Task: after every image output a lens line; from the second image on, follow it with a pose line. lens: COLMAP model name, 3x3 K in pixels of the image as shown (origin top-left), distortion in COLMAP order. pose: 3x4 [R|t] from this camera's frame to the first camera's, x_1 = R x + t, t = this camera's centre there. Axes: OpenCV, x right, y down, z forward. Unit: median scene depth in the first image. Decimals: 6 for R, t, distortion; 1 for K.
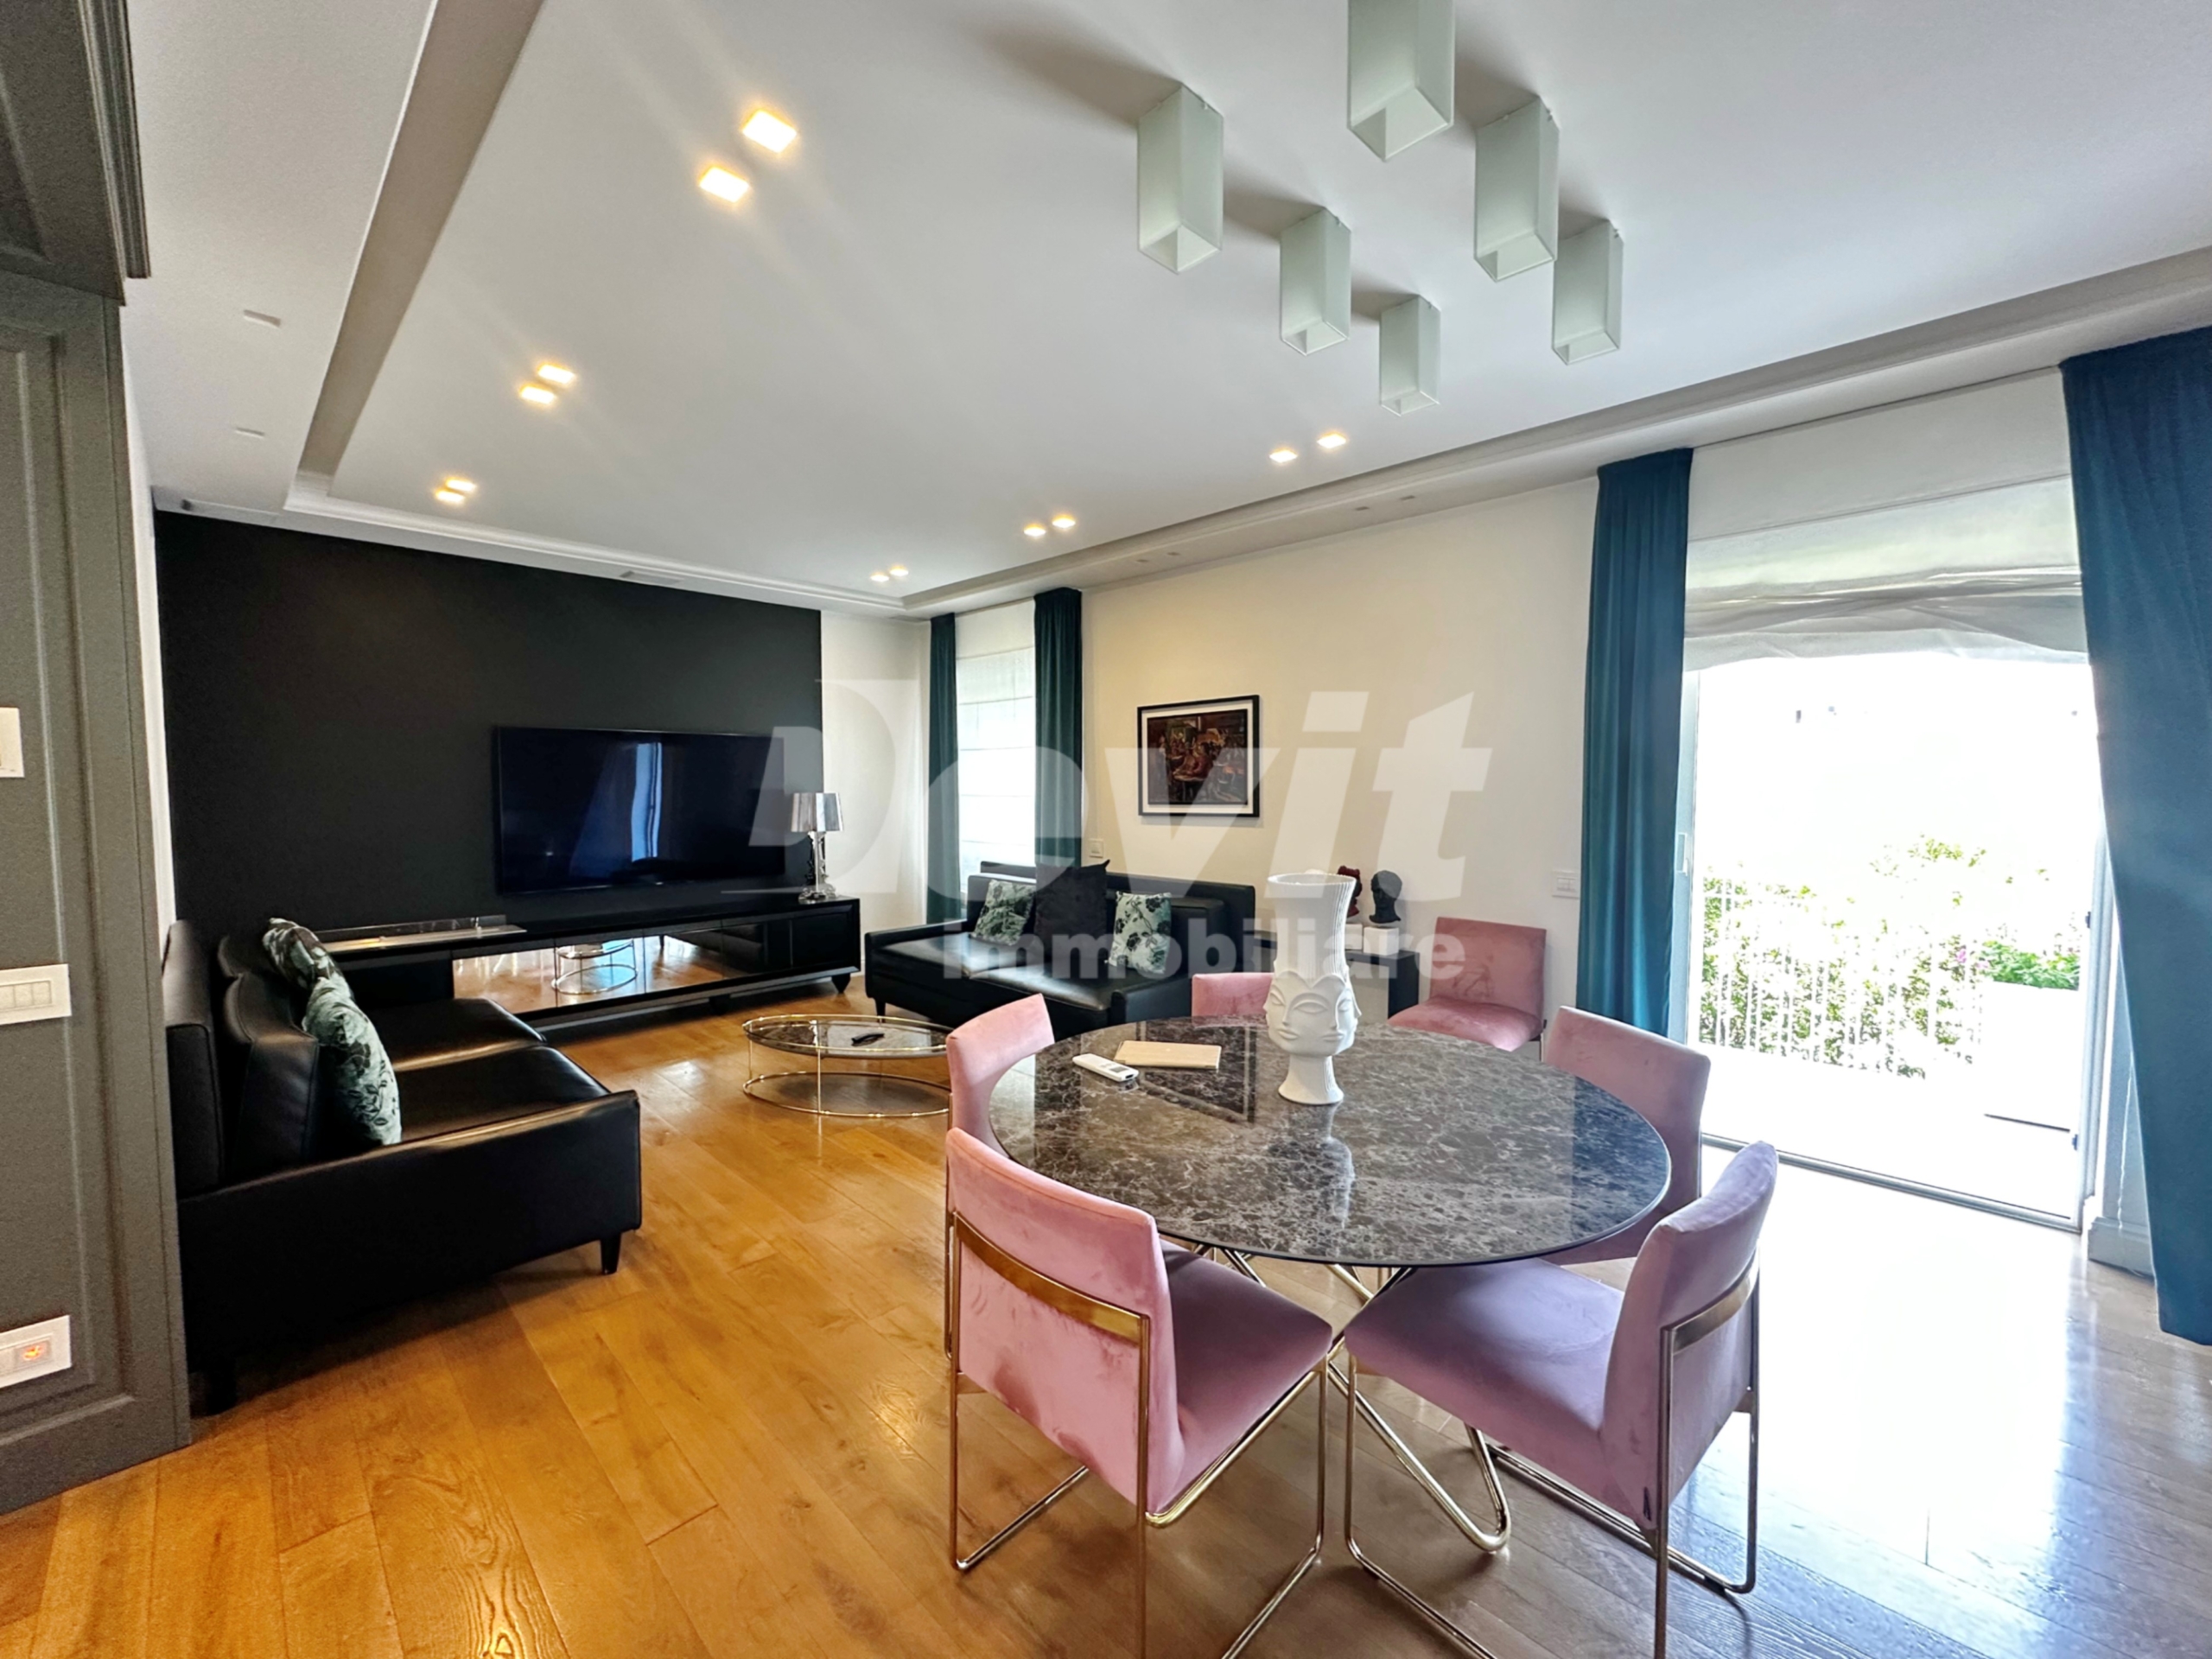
lens RADIAL K [[879.1, 0, 1098.6], [0, 879.1, 830.1], [0, 0, 1]] dist [-0.007665, 0.001038]
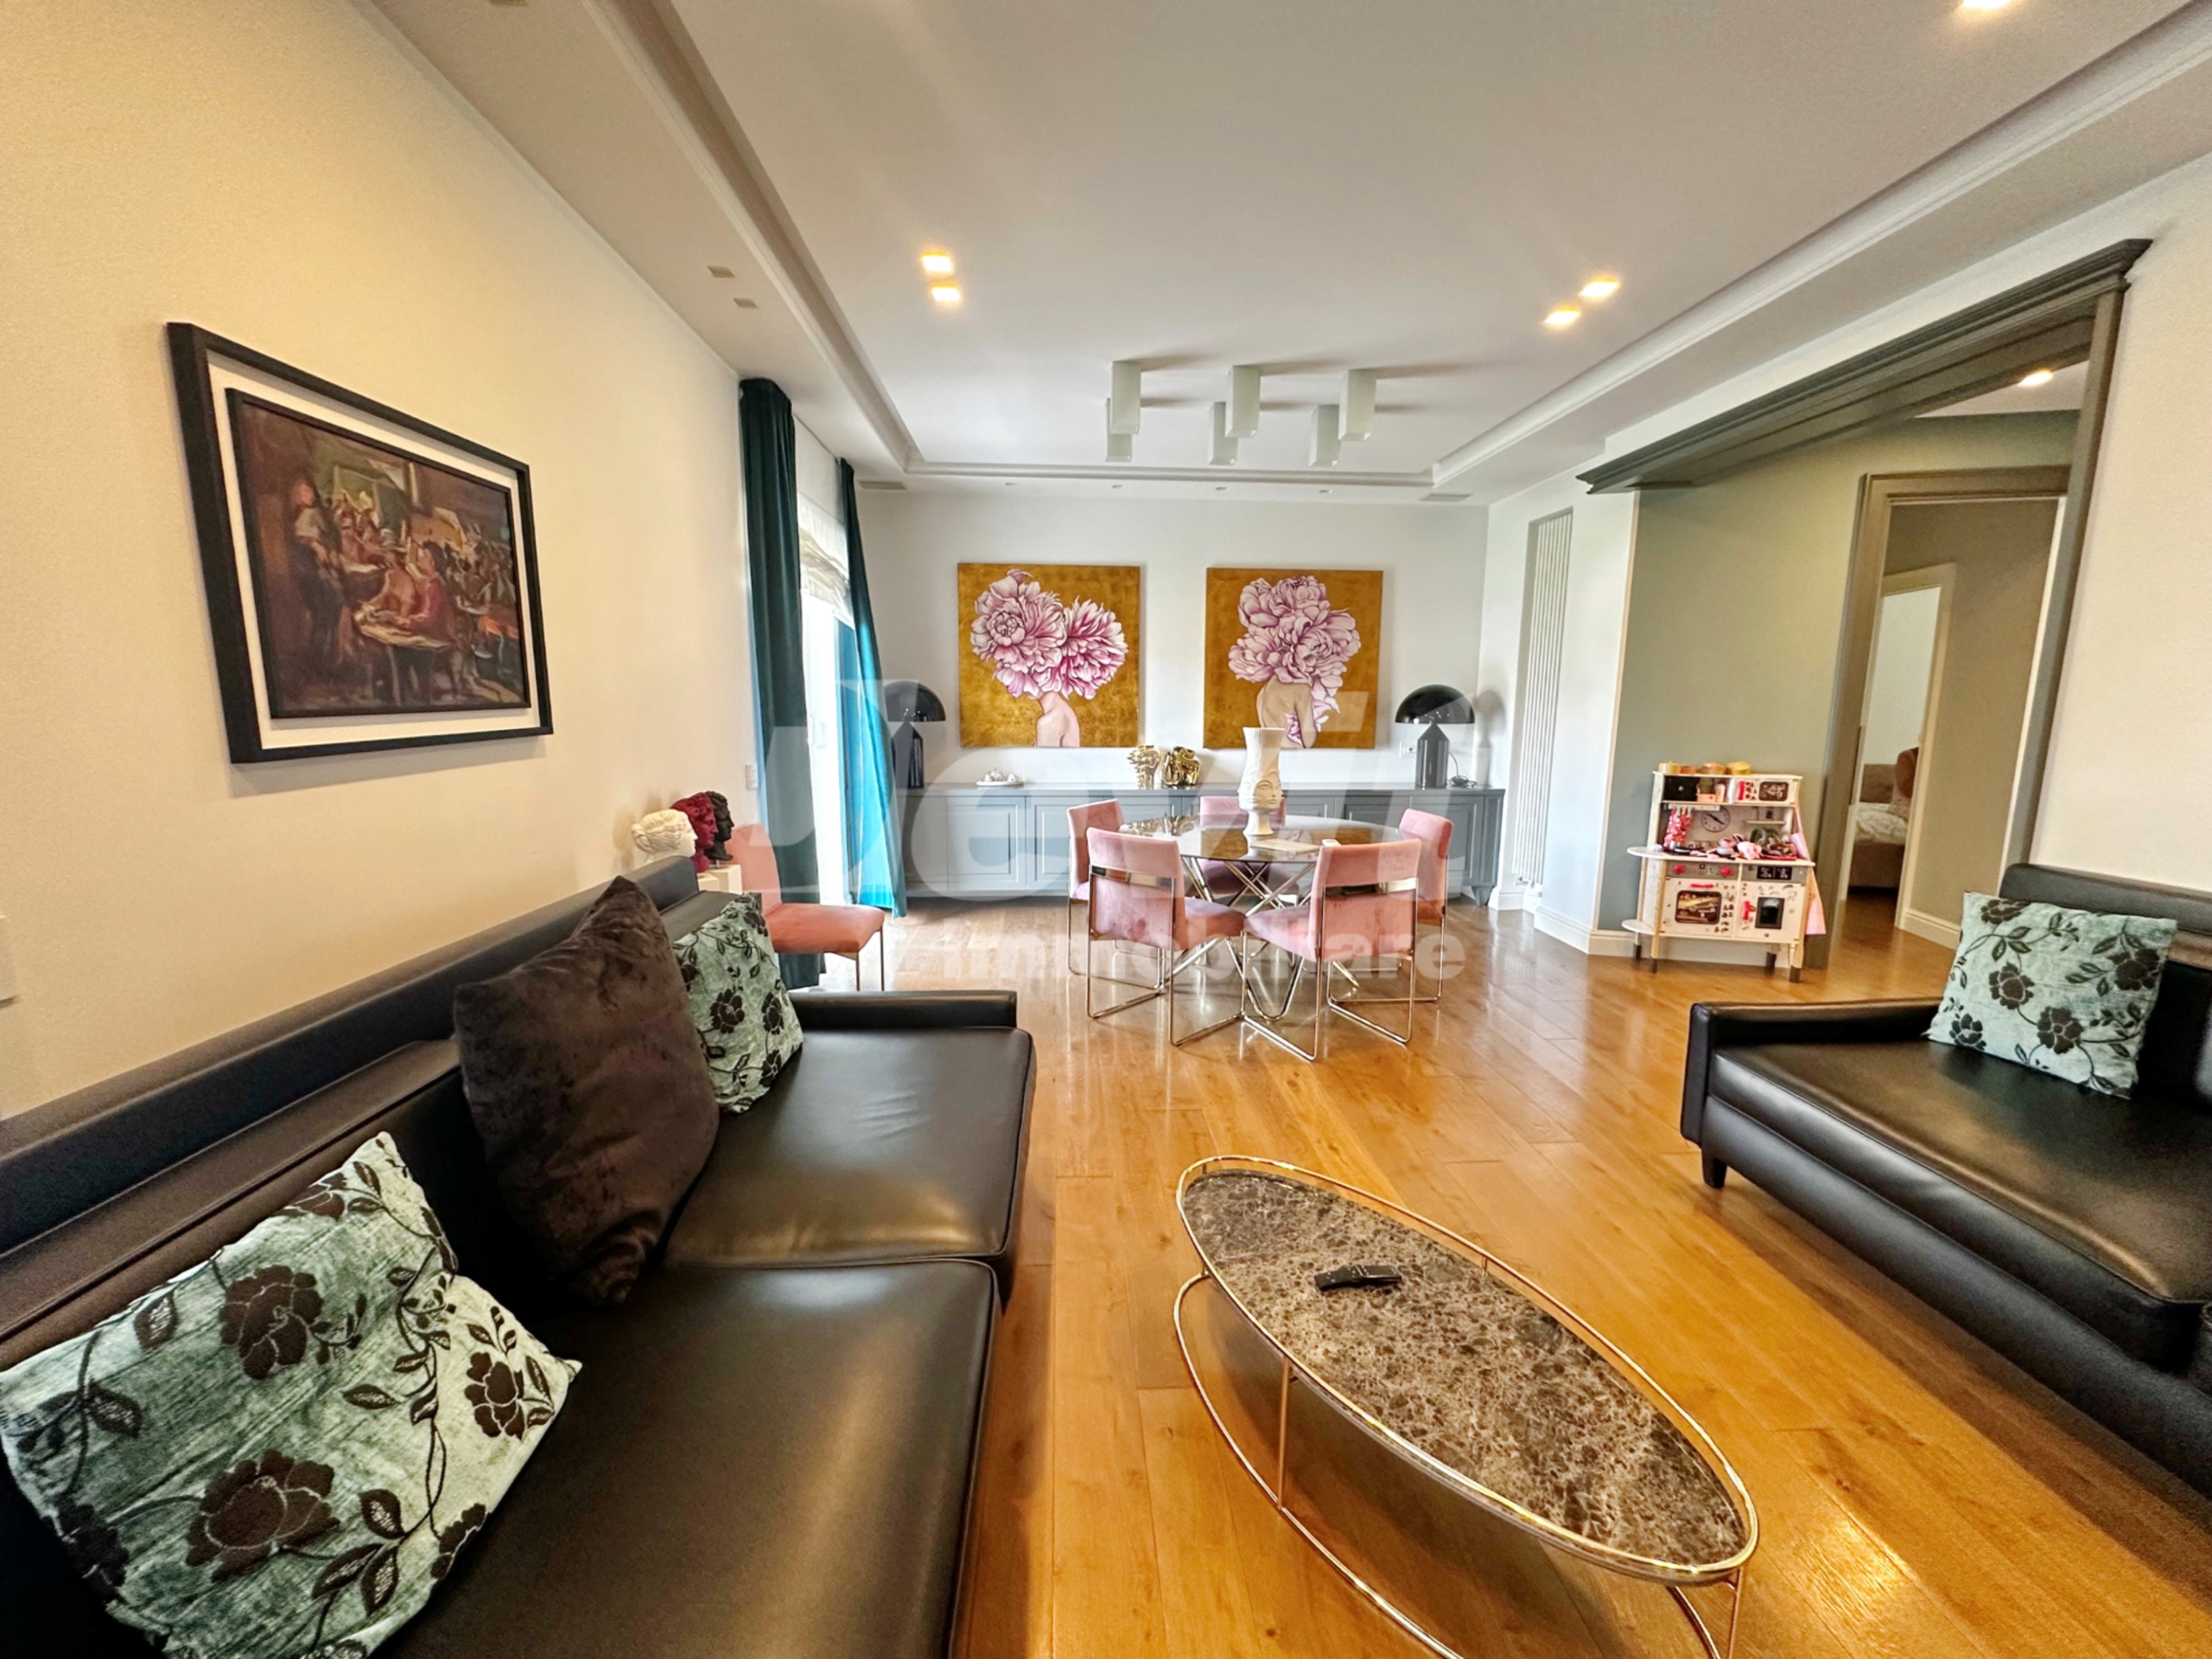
lens RADIAL K [[879.1, 0, 1101.2], [0, 879.1, 837.3], [0, 0, 1]] dist [-0.007665, 0.001038]
pose [[-0.737030, -0.109804, 0.666881, -0.361357], [0.031004, 0.980183, 0.195655, -0.042560], [-0.675149, 0.164880, -0.719019, 1.138820]]
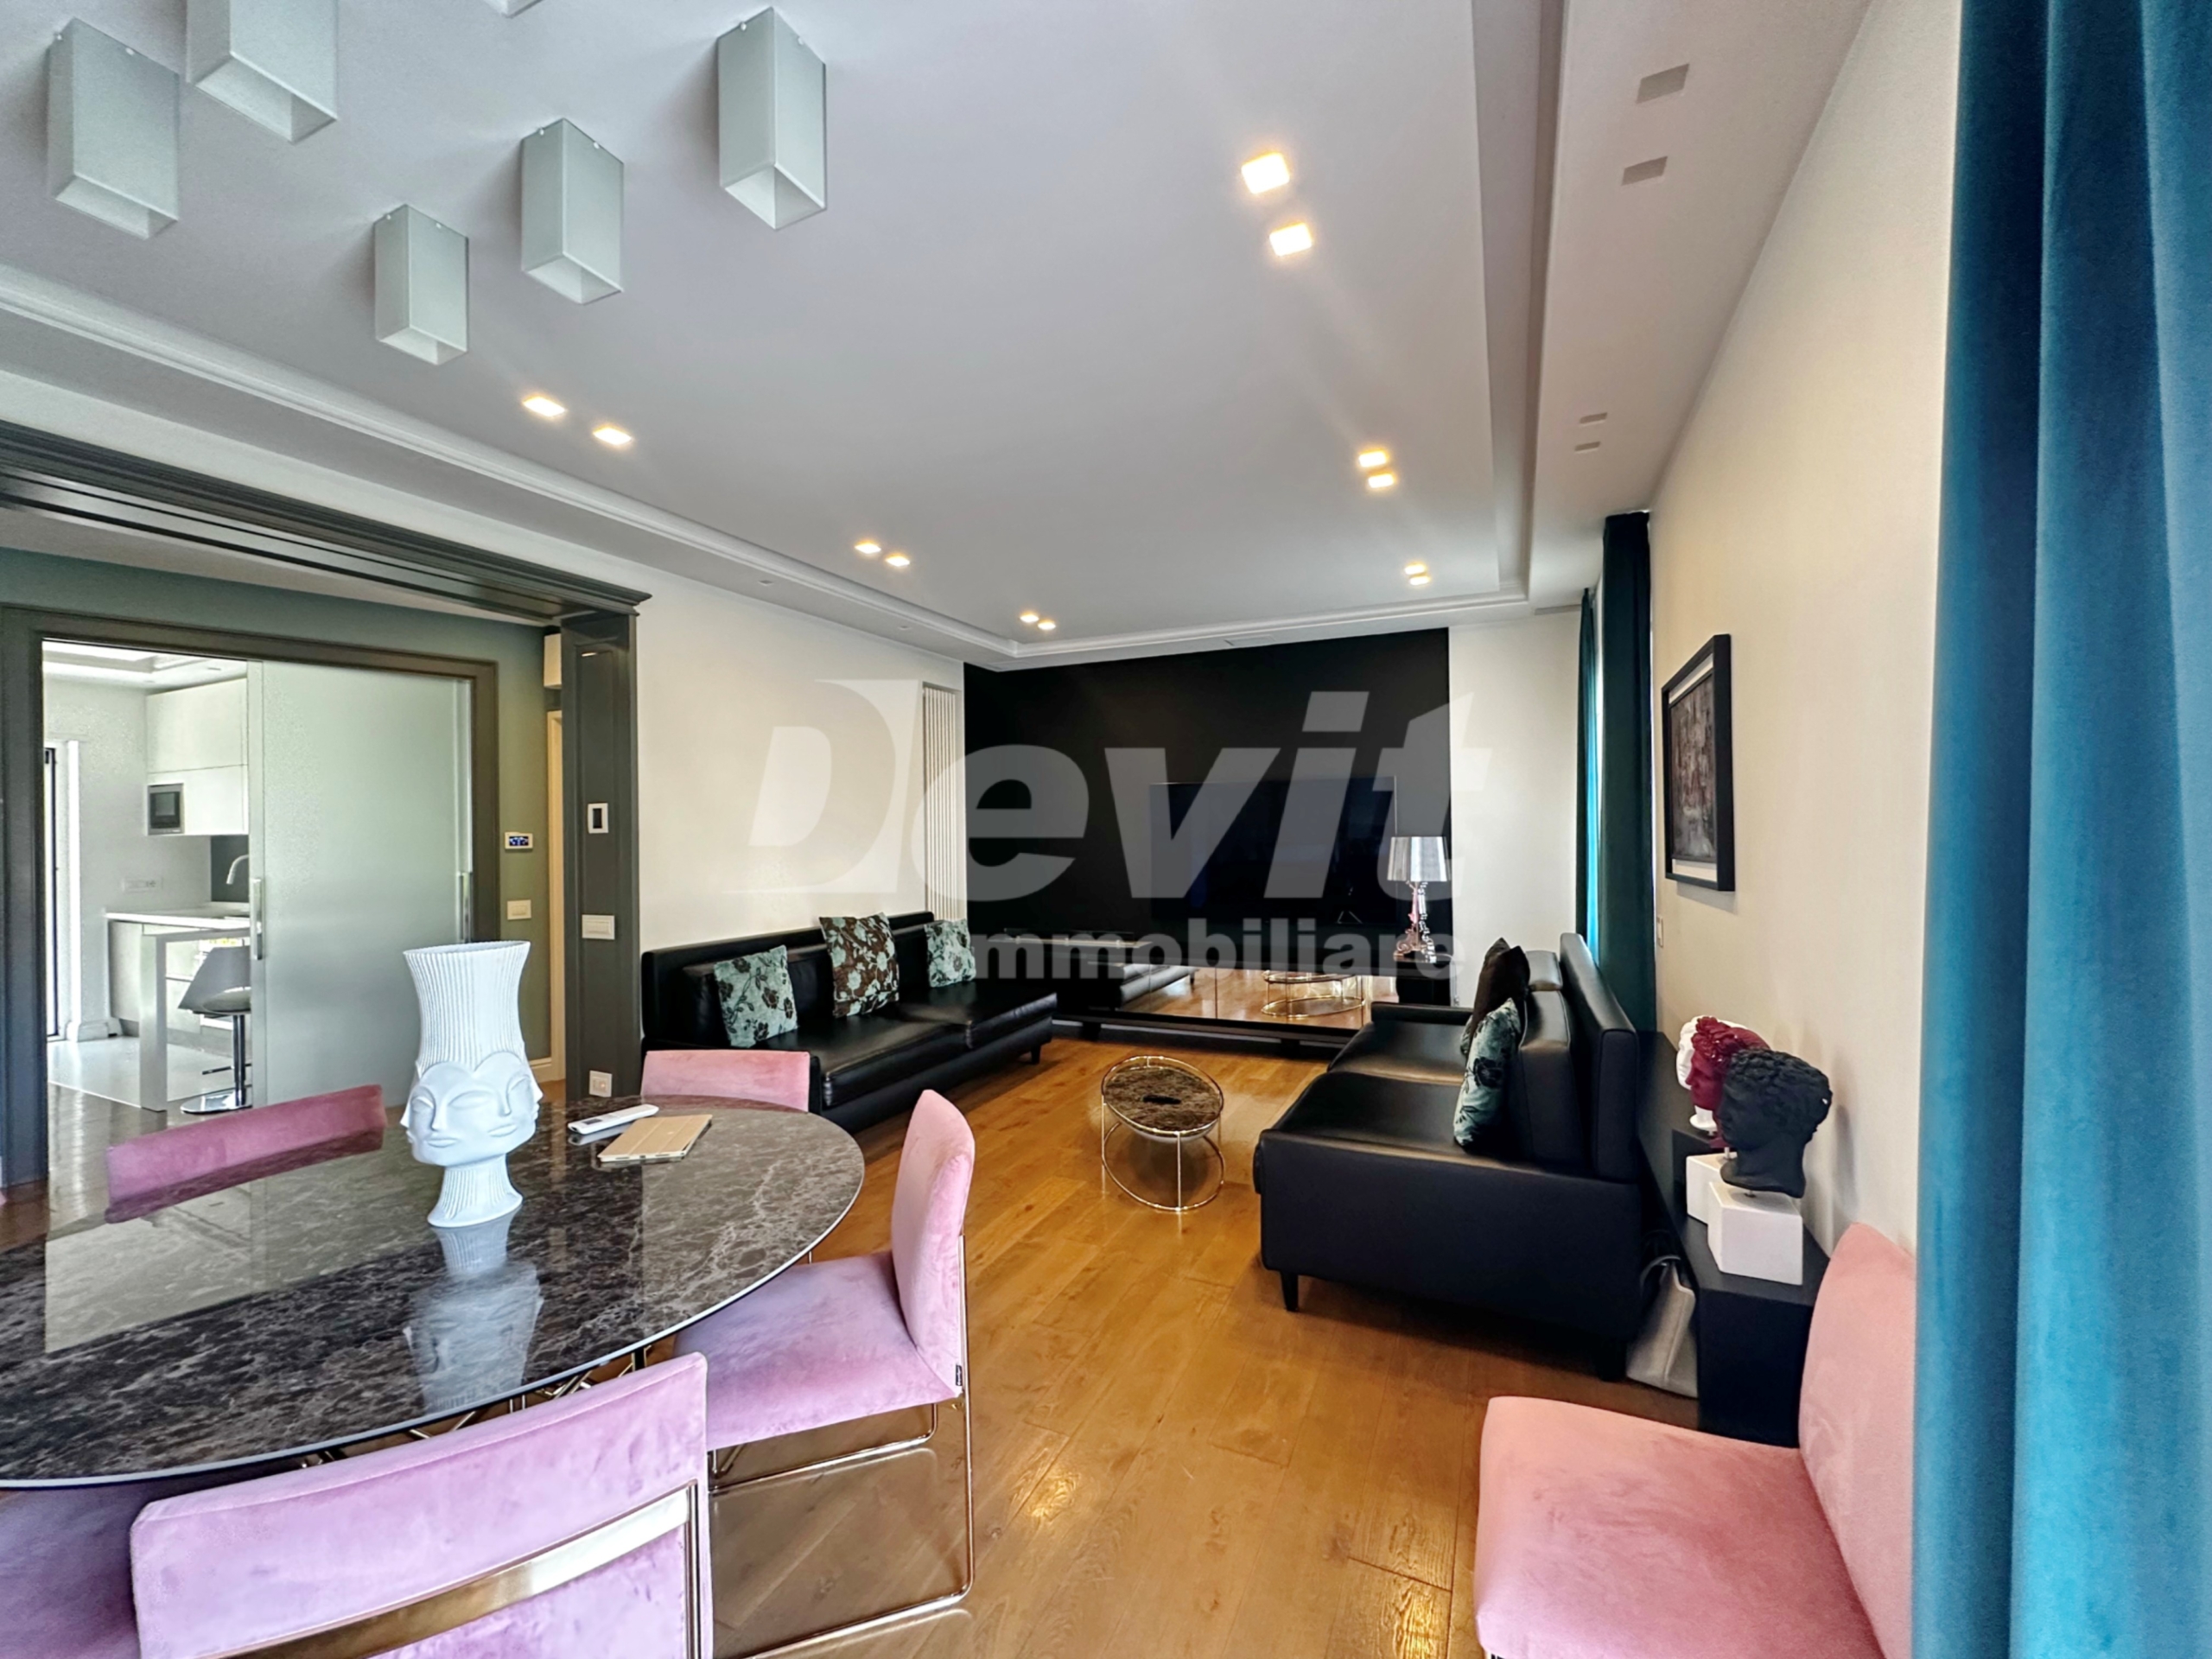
lens RADIAL K [[879.1, 0, 1109.8], [0, 879.1, 830.9], [0, 0, 1]] dist [-0.007665, 0.001038]
pose [[0.347558, -0.004288, -0.937649, 0.502610], [-0.039066, 0.999055, -0.019049, -0.025004], [0.936845, 0.043251, 0.347062, 0.520345]]
